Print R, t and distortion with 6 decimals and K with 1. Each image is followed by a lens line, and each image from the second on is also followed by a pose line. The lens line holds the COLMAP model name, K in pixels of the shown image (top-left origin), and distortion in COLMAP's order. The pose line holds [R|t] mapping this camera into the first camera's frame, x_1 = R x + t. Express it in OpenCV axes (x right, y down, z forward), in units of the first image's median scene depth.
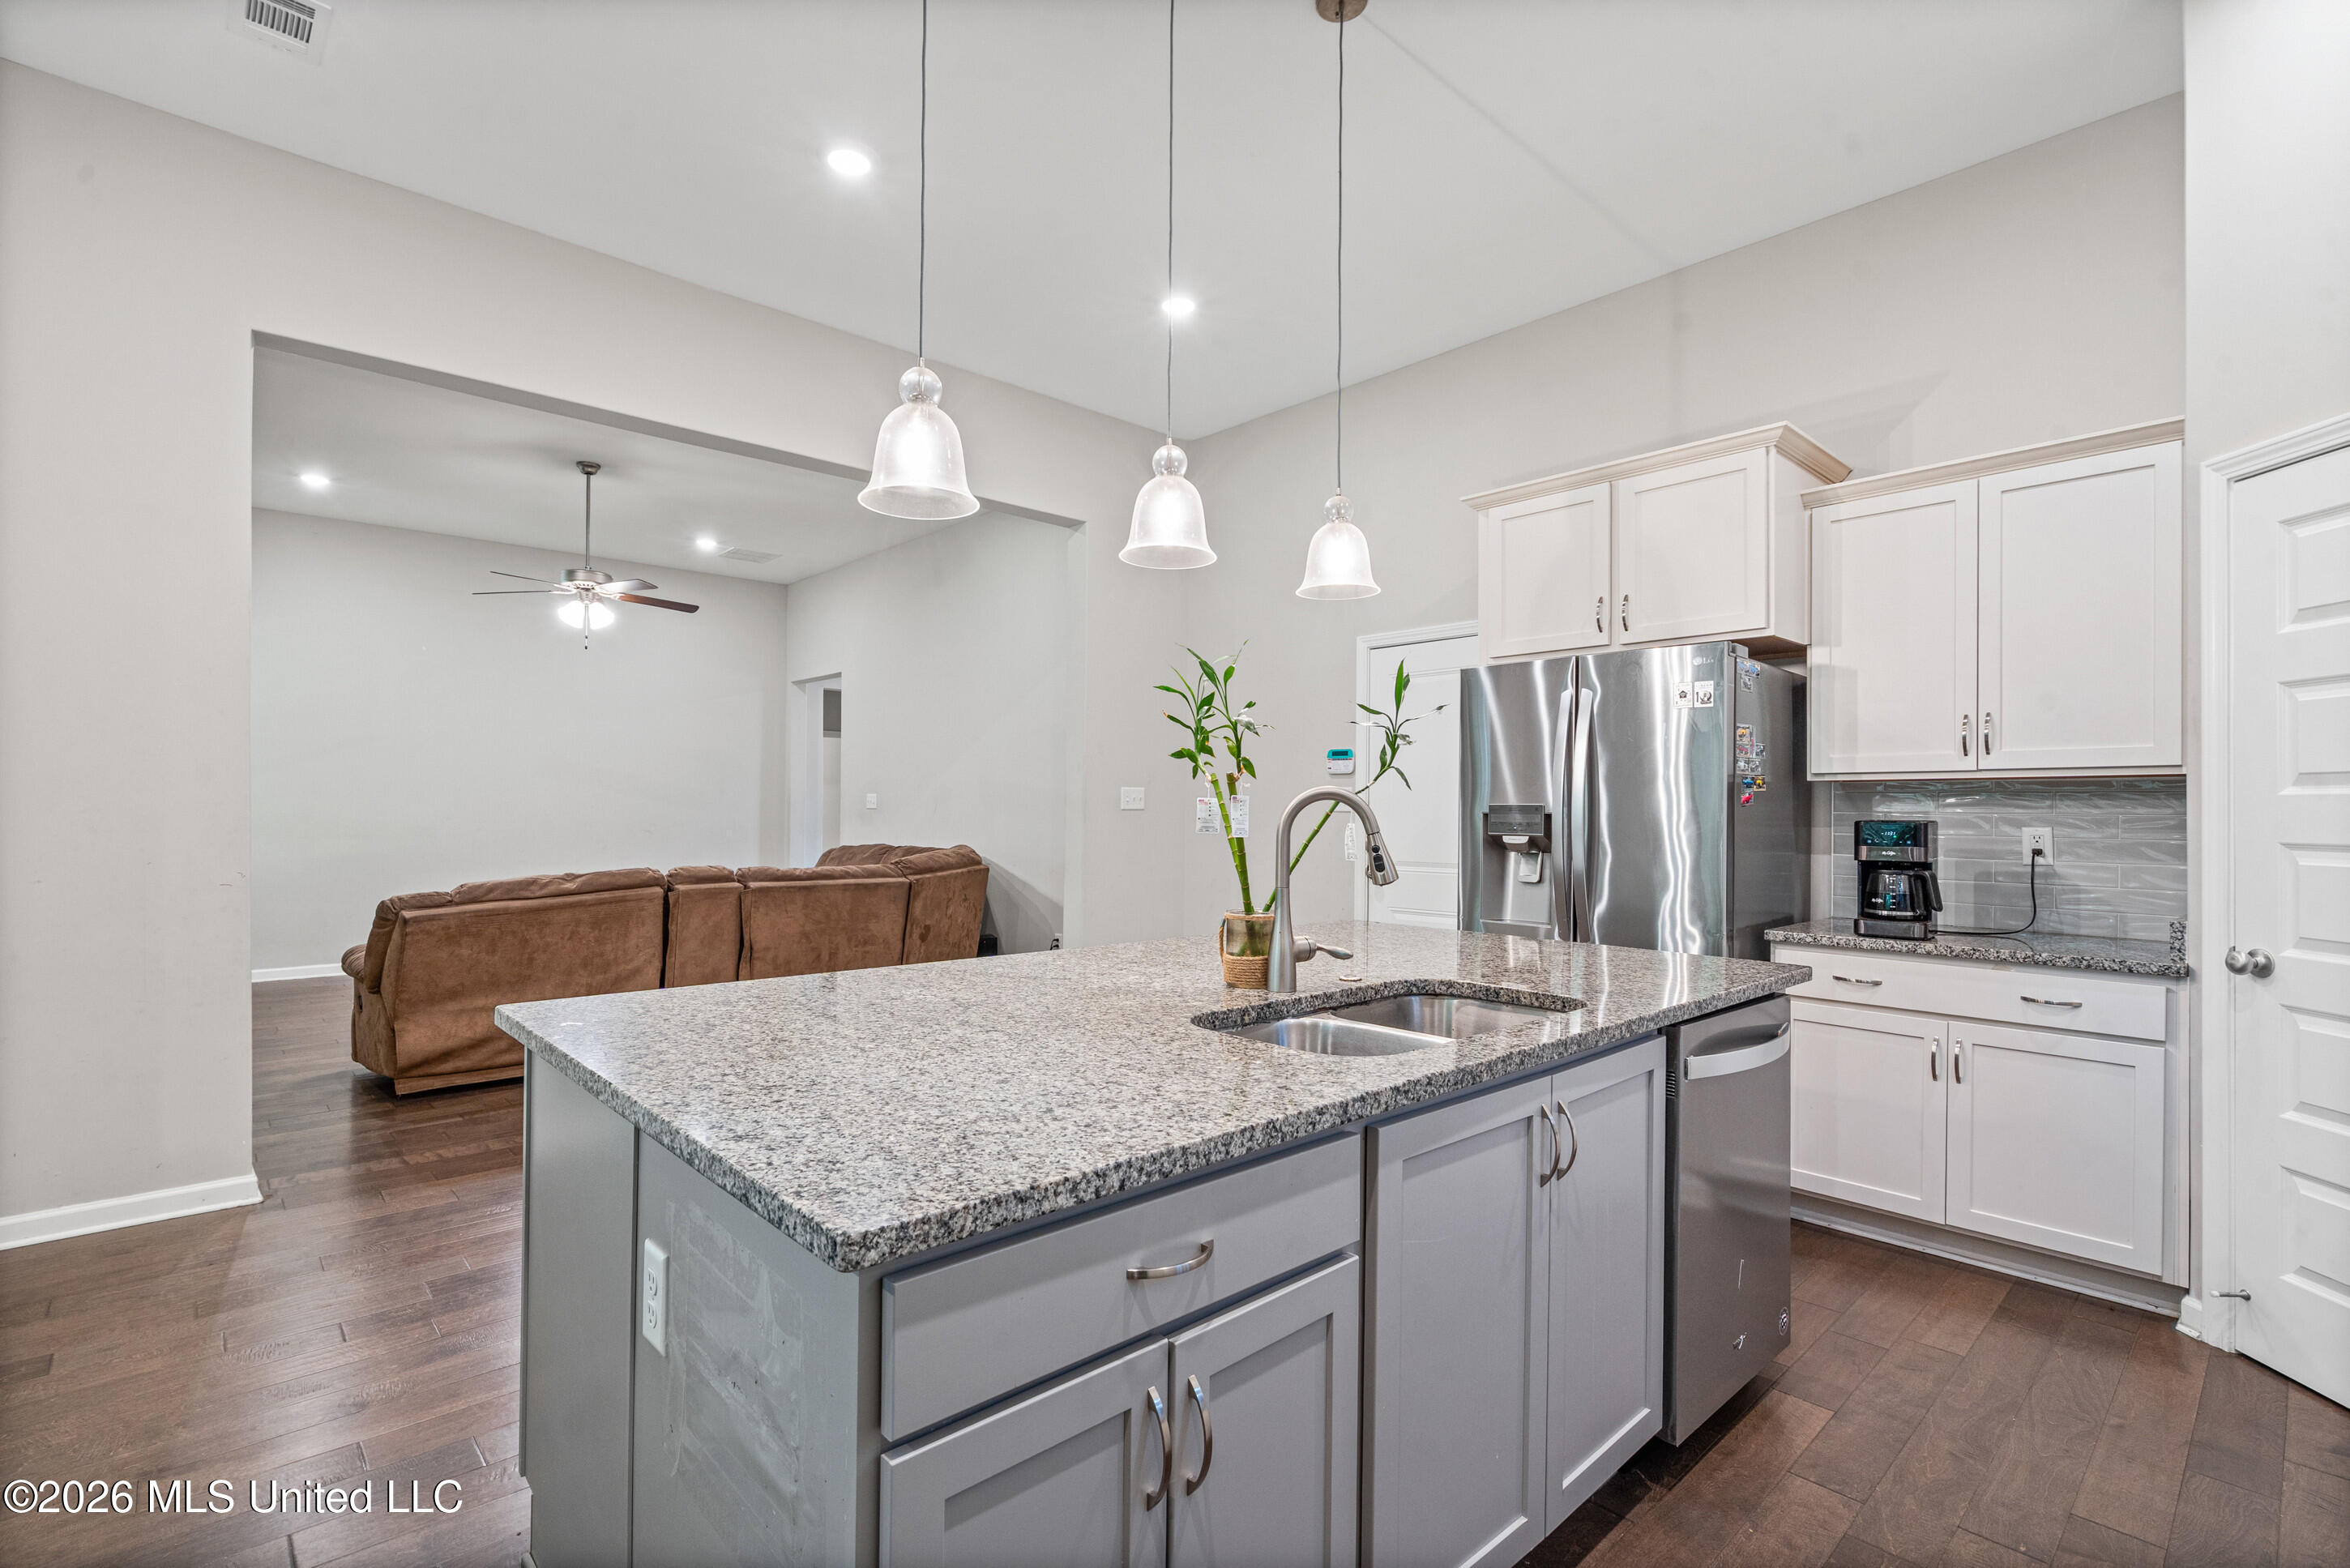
lens RADIAL K [[1082.3, 0, 1166.7], [0, 1082.3, 805.3], [0, 0, 1]] dist [-0.002336, 0.000357]
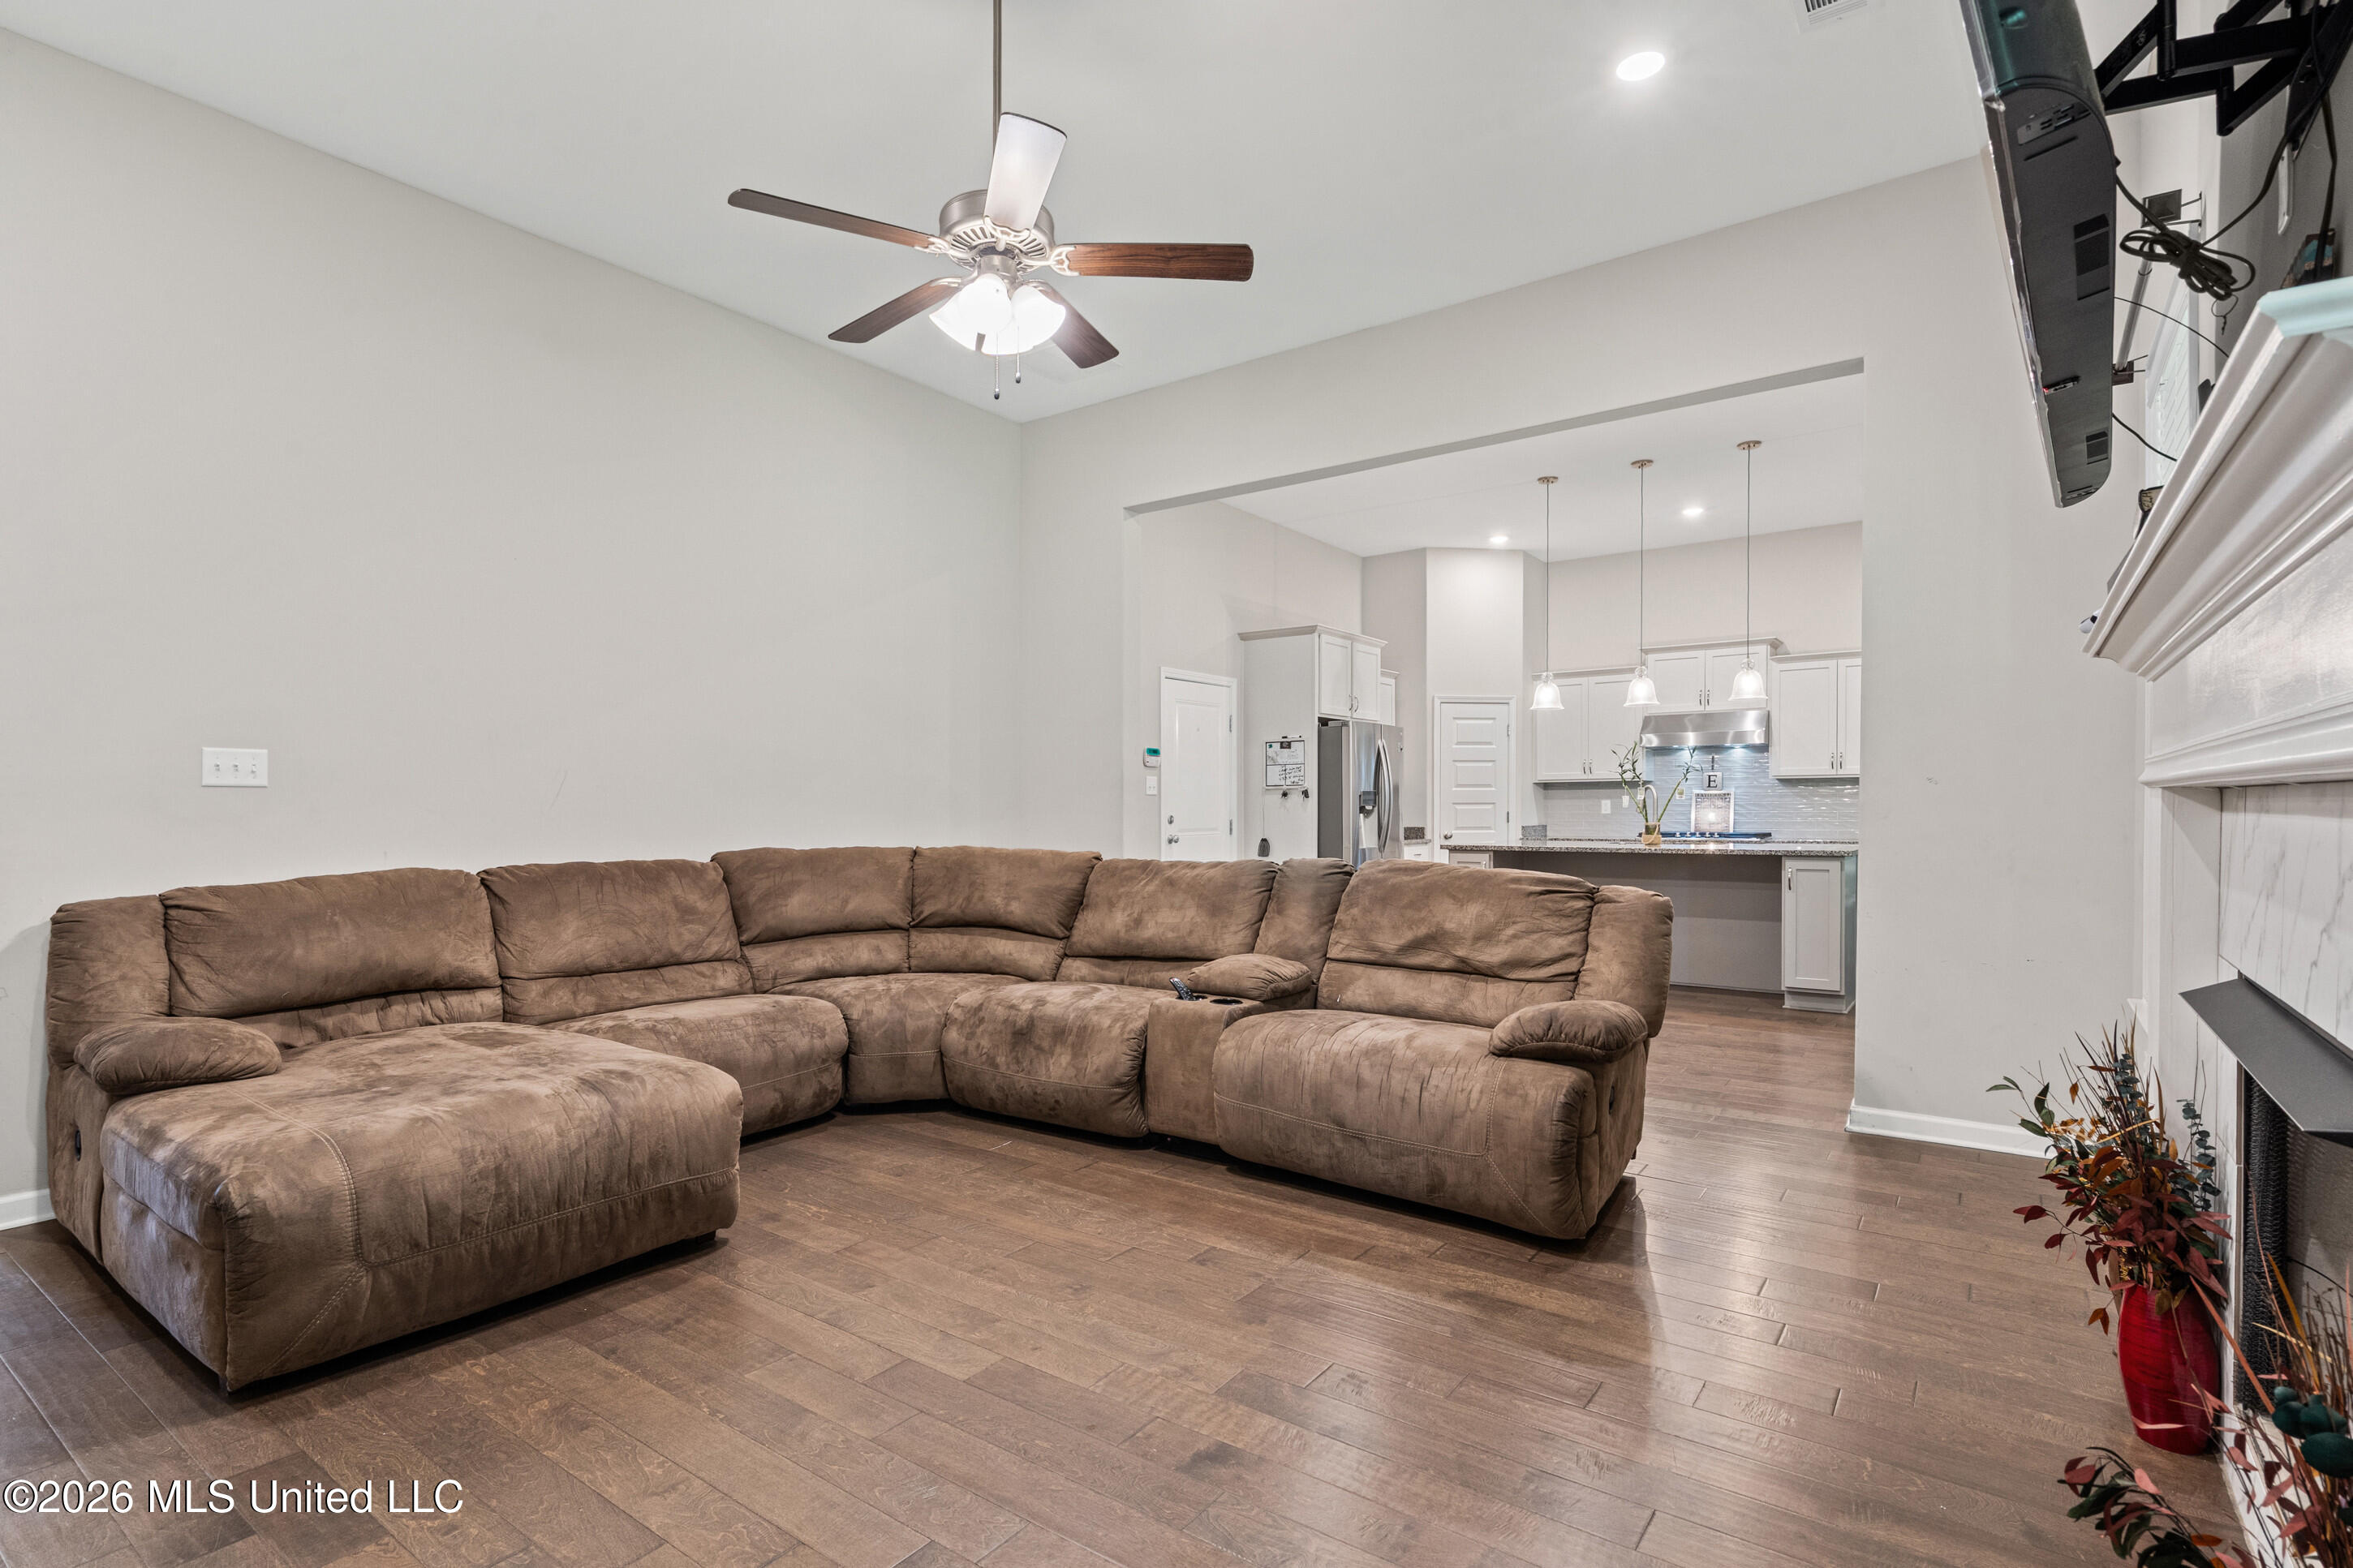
lens RADIAL K [[1131.6, 0, 1173.8], [0, 1131.6, 821.1], [0, 0, 1]] dist [0.001001, -0.000022]
pose [[-0.195039, -0.017300, 0.980643, -2.045982], [-0.001023, 0.999847, 0.017436, 0.022955], [-0.980795, 0.002398, -0.195027, 2.102571]]
